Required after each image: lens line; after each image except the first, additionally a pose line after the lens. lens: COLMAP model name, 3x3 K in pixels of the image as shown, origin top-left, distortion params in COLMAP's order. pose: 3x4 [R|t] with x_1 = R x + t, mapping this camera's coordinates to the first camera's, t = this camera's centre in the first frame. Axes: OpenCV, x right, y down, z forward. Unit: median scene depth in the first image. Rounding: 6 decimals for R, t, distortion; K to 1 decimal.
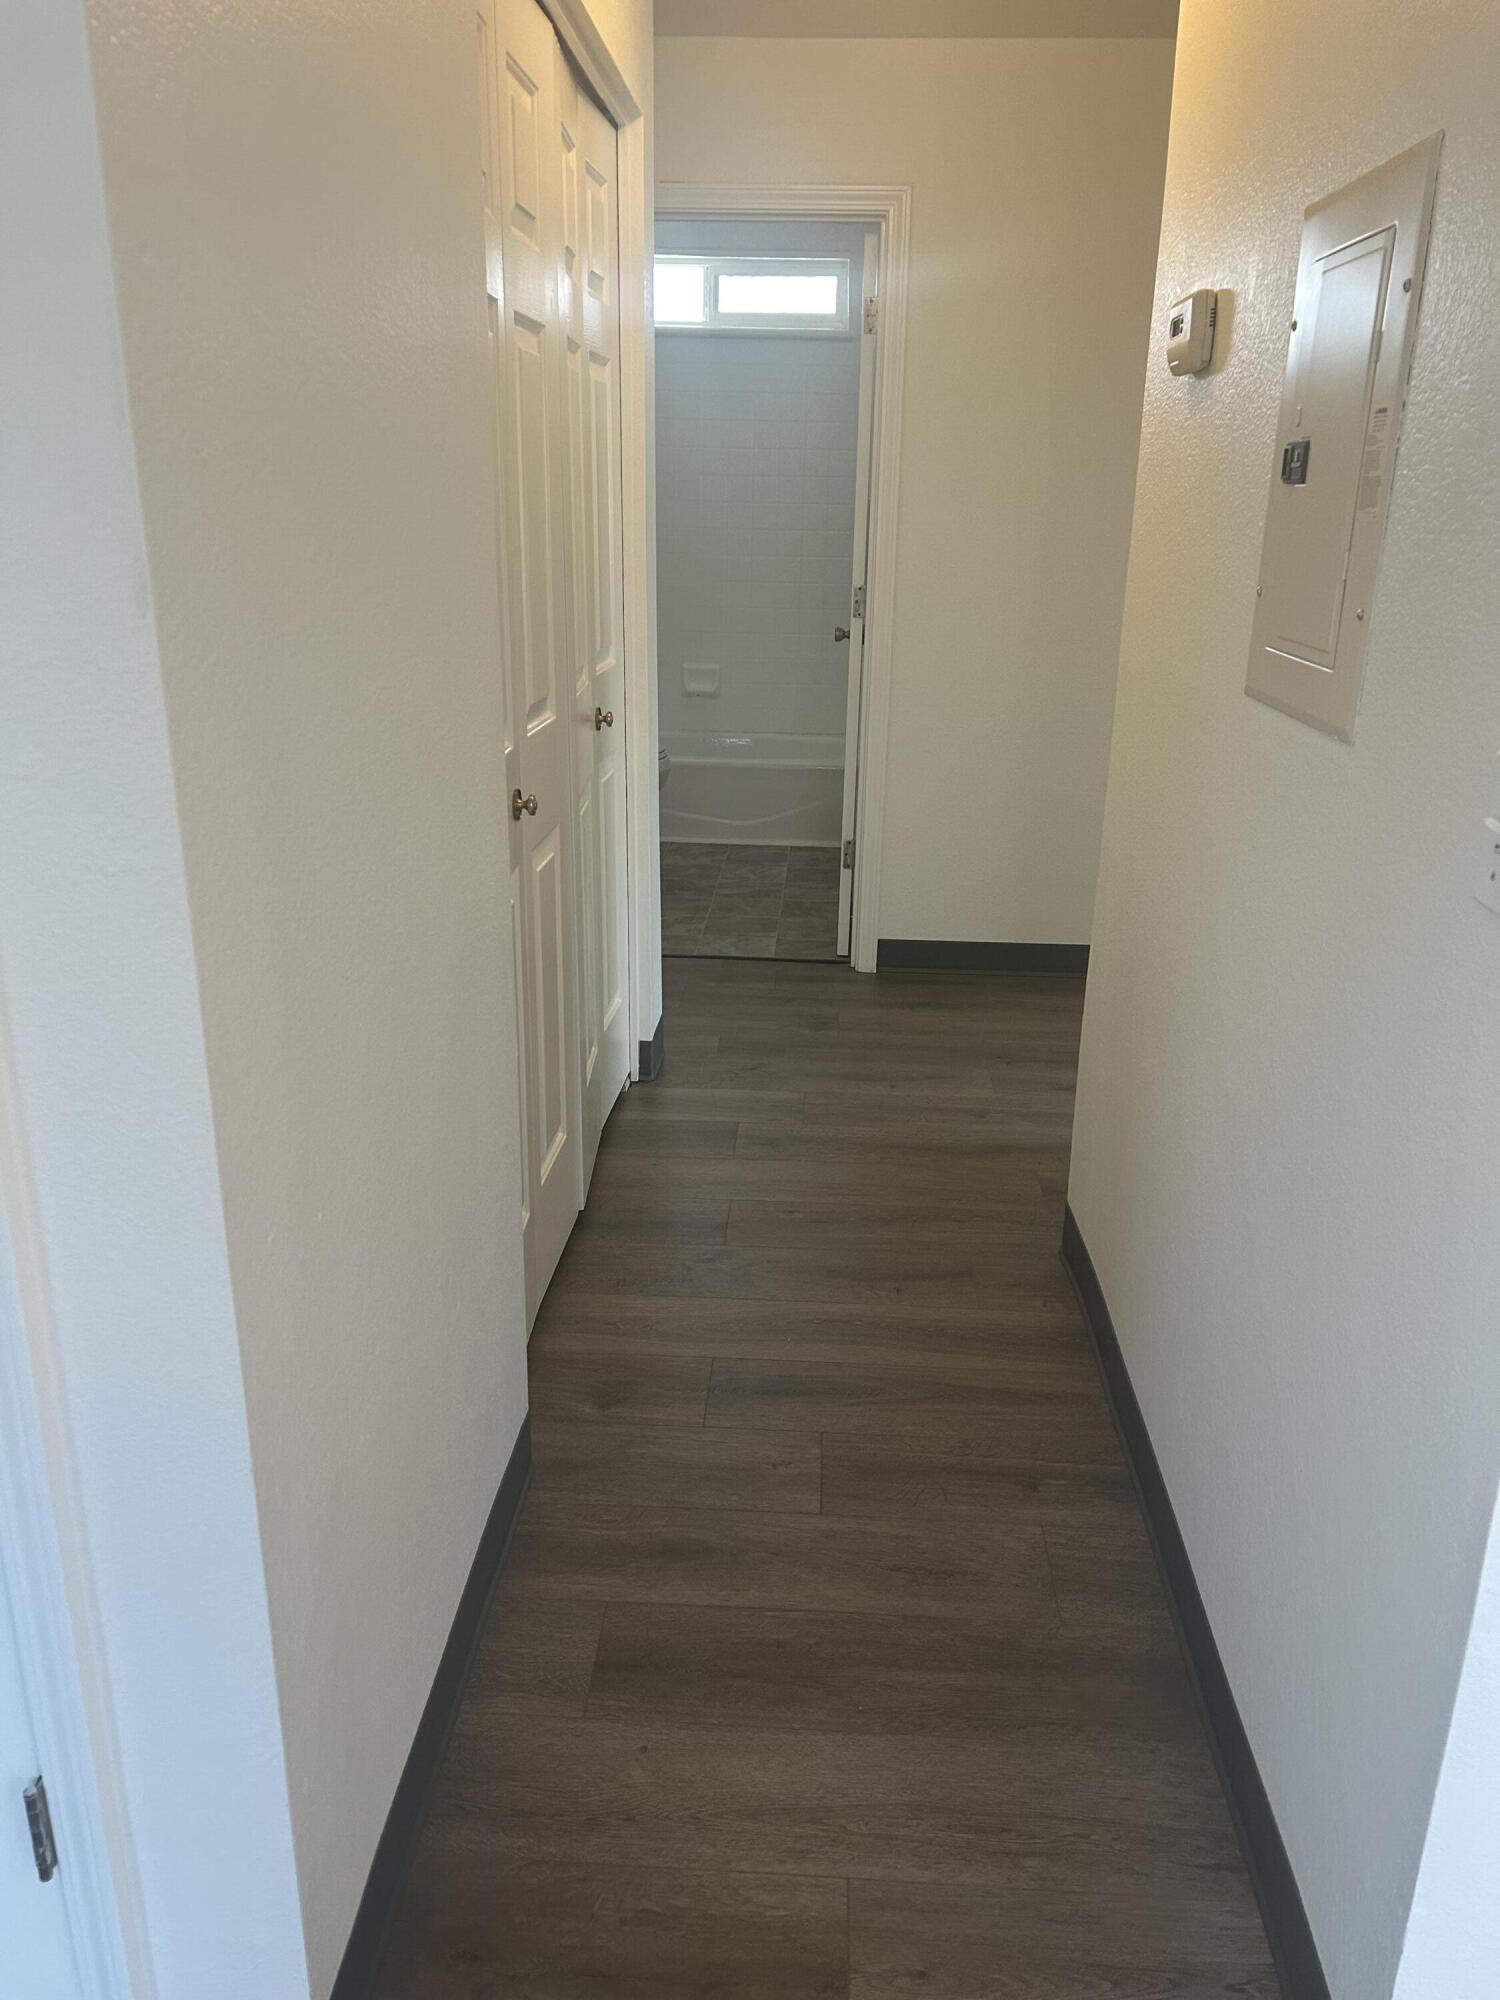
lens RADIAL K [[1503.5, 0, 752.4], [0, 1503.5, 998.3], [0, 0, 1]] dist [0.015131, -0.000548]
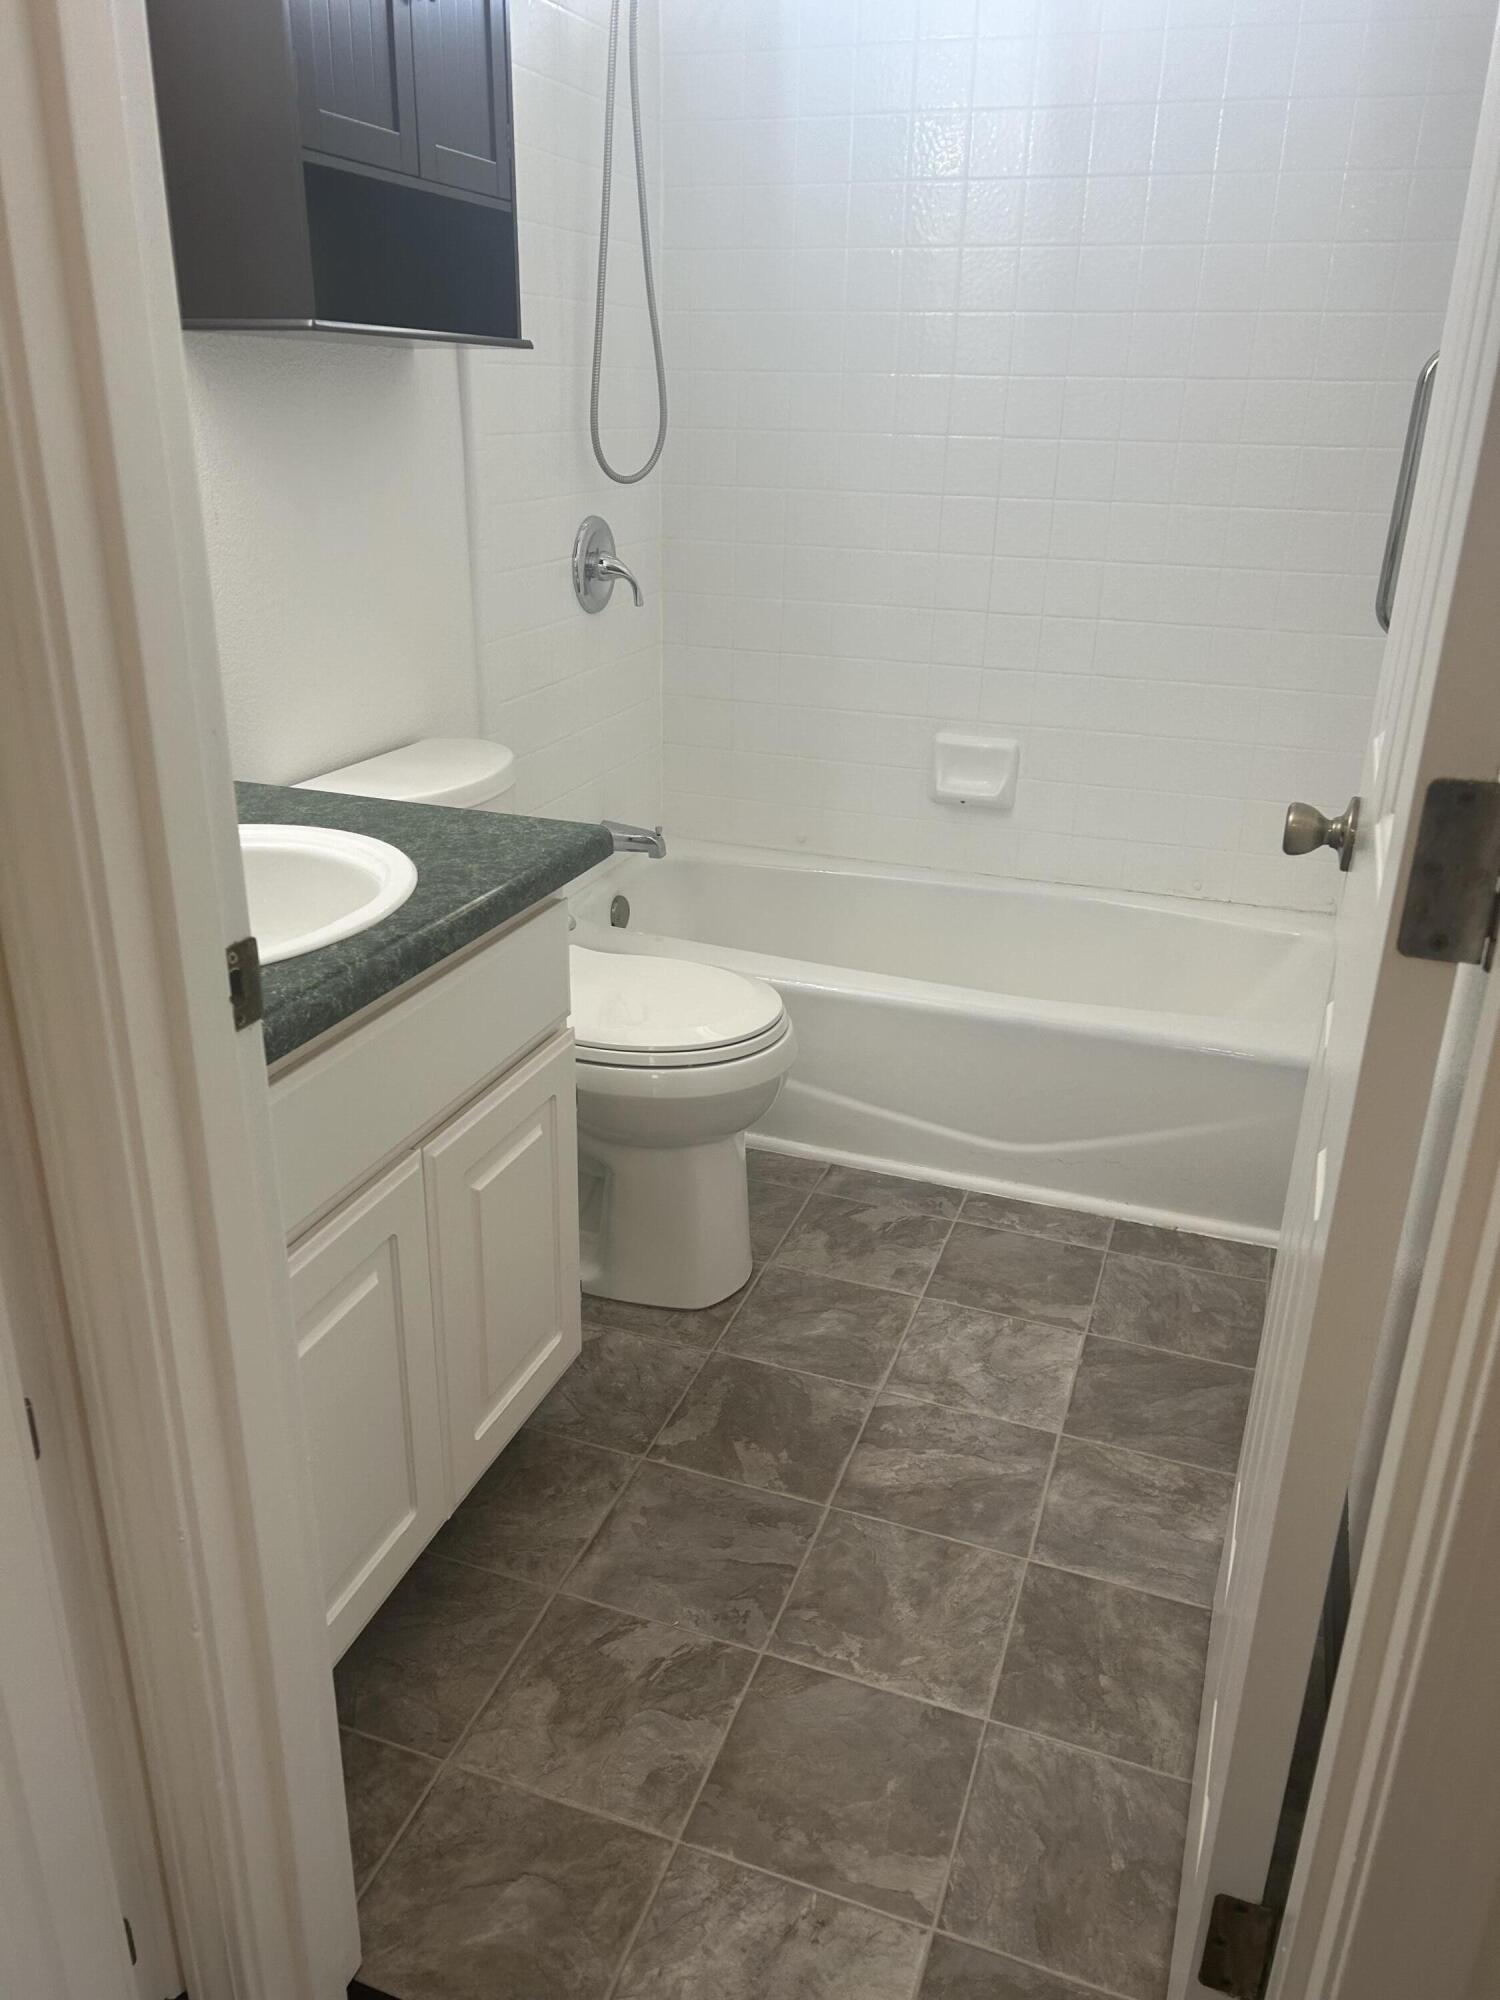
lens RADIAL K [[1503.5, 0, 746.4], [0, 1503.5, 1001.7], [0, 0, 1]] dist [0.015131, -0.000548]
pose [[0.959177, 0.100680, -0.264278, 0.033470], [-0.092480, 0.994772, 0.043320, -0.183034], [0.267257, -0.017111, 0.963473, 0.634334]]
